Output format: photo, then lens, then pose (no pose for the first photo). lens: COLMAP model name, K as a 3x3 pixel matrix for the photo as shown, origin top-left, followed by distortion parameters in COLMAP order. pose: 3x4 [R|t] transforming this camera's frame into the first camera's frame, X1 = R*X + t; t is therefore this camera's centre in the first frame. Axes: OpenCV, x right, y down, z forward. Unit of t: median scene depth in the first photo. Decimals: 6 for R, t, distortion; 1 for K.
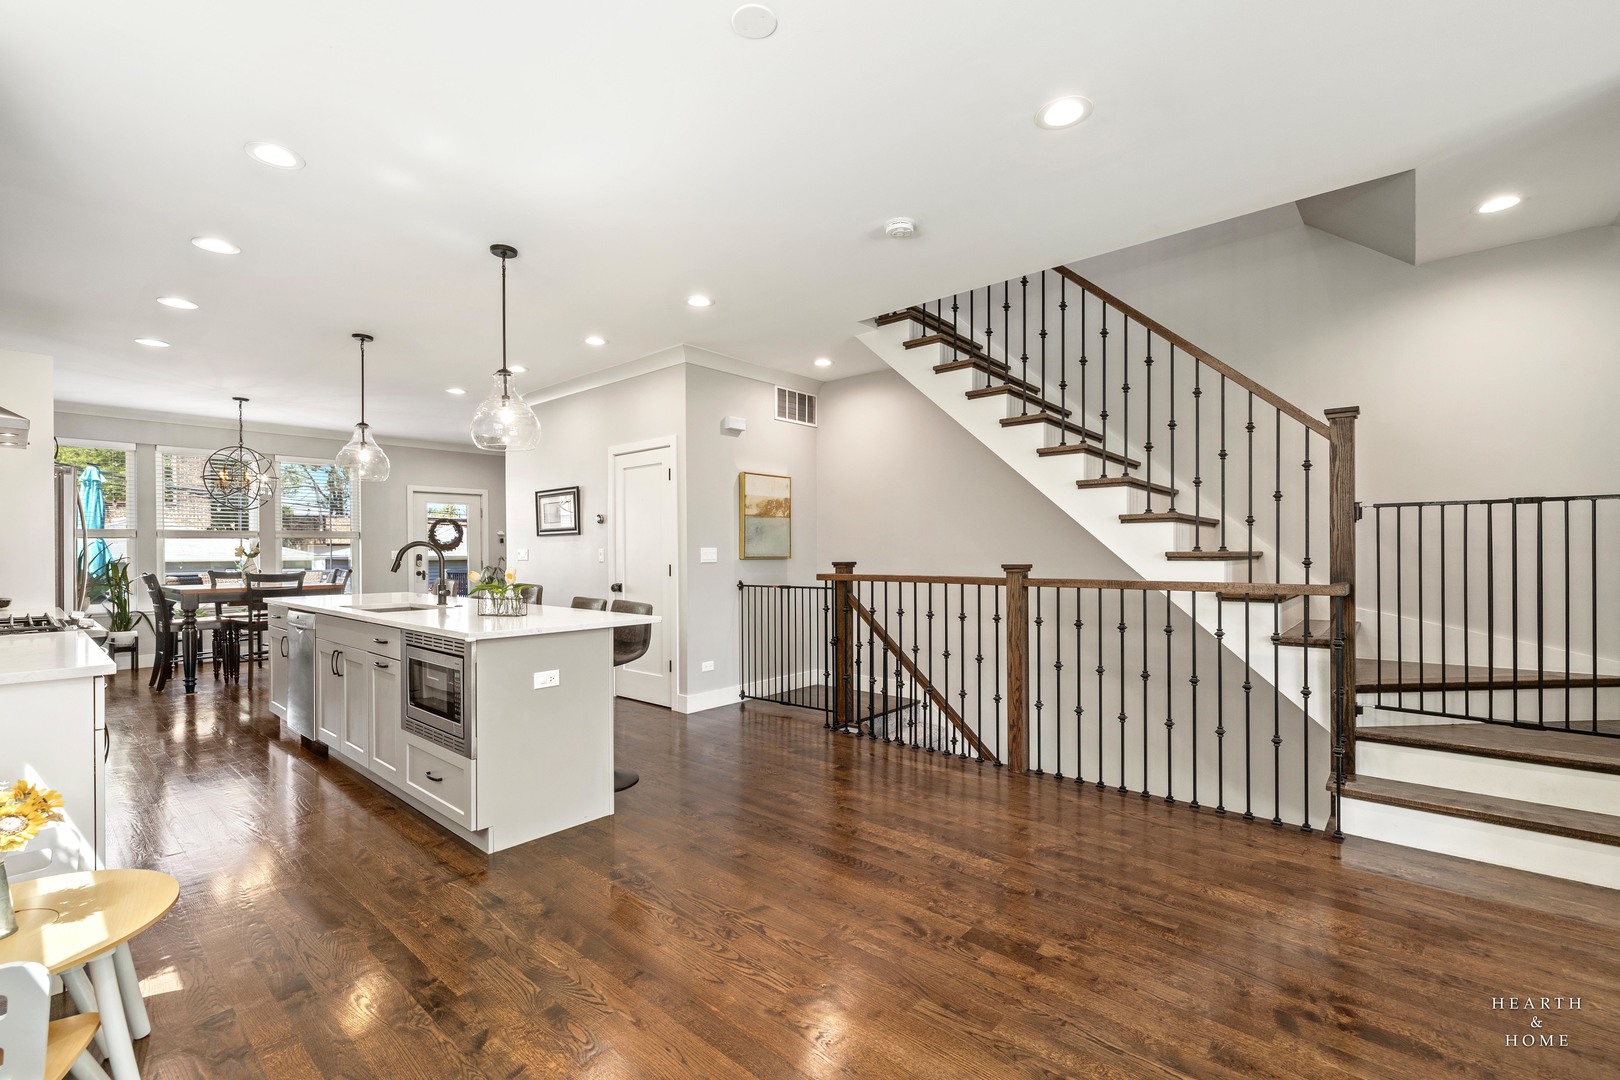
lens RADIAL K [[686.9, 0, 799.0], [0, 686.9, 553.1], [0, 0, 1]] dist [0.003140, -0.001593]
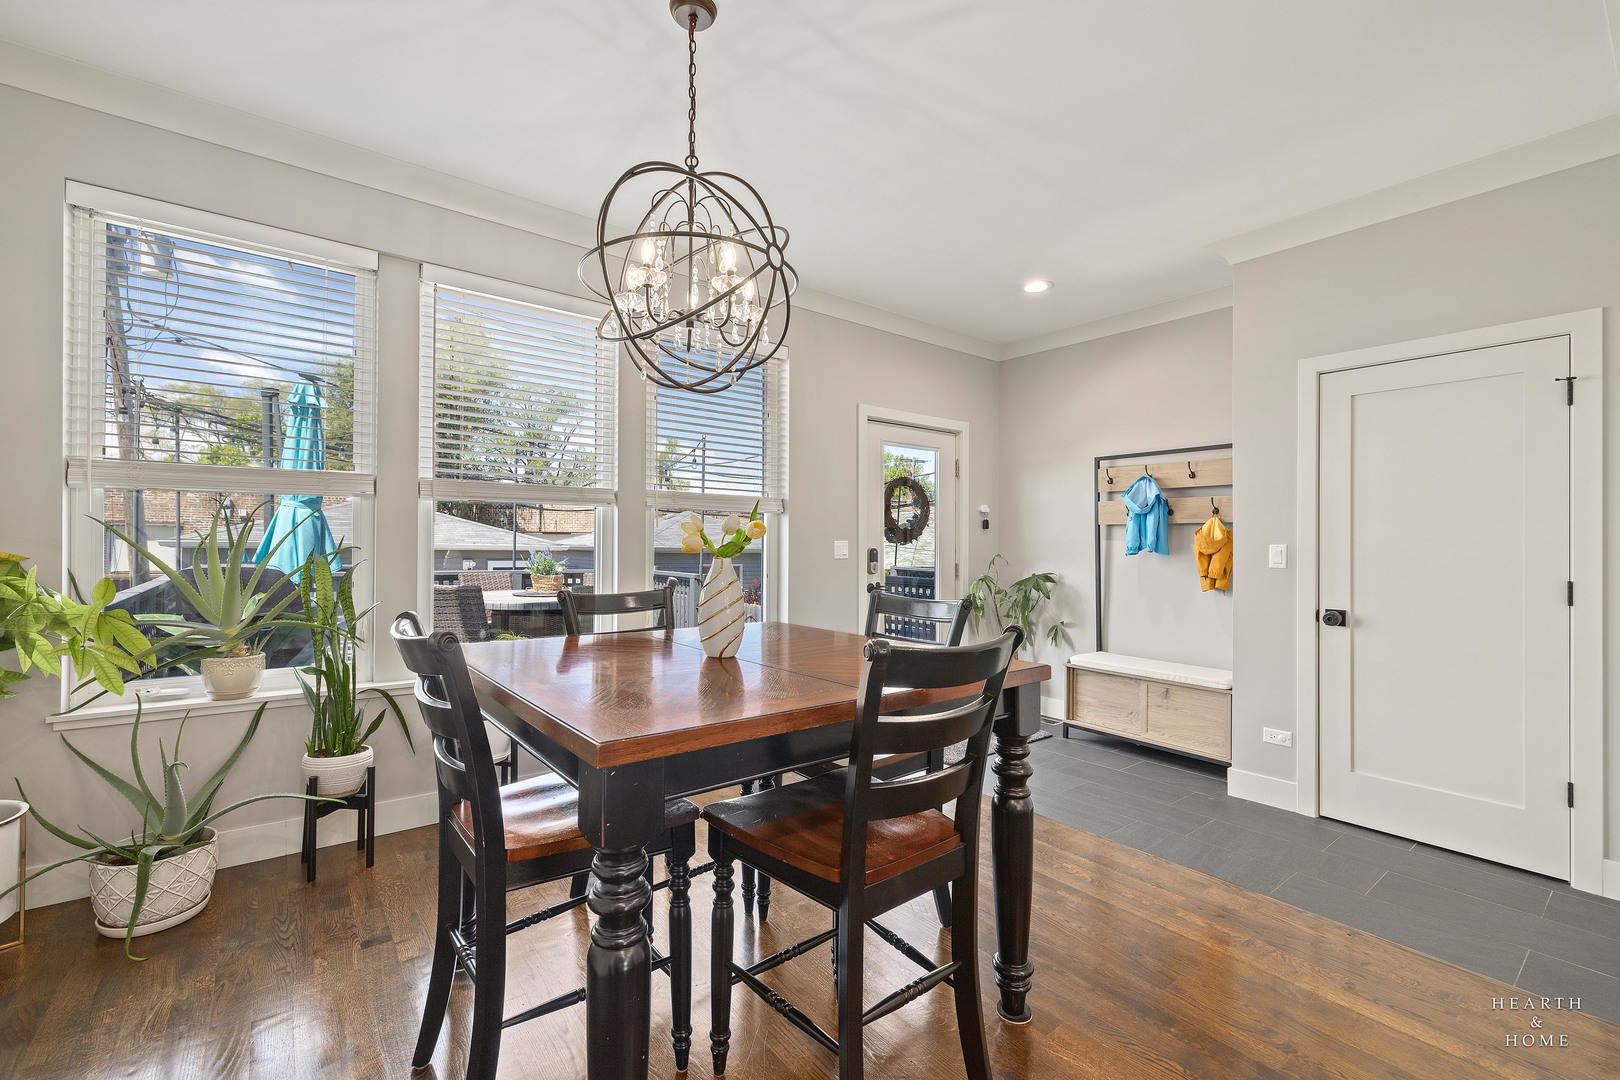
lens RADIAL K [[686.9, 0, 816.0], [0, 686.9, 549.4], [0, 0, 1]] dist [0.003140, -0.001593]
pose [[0.981678, 0.018190, -0.189675, -0.659225], [-0.017928, 0.999834, 0.003098, 0.001927], [0.189700, 0.000360, 0.981842, 0.681321]]
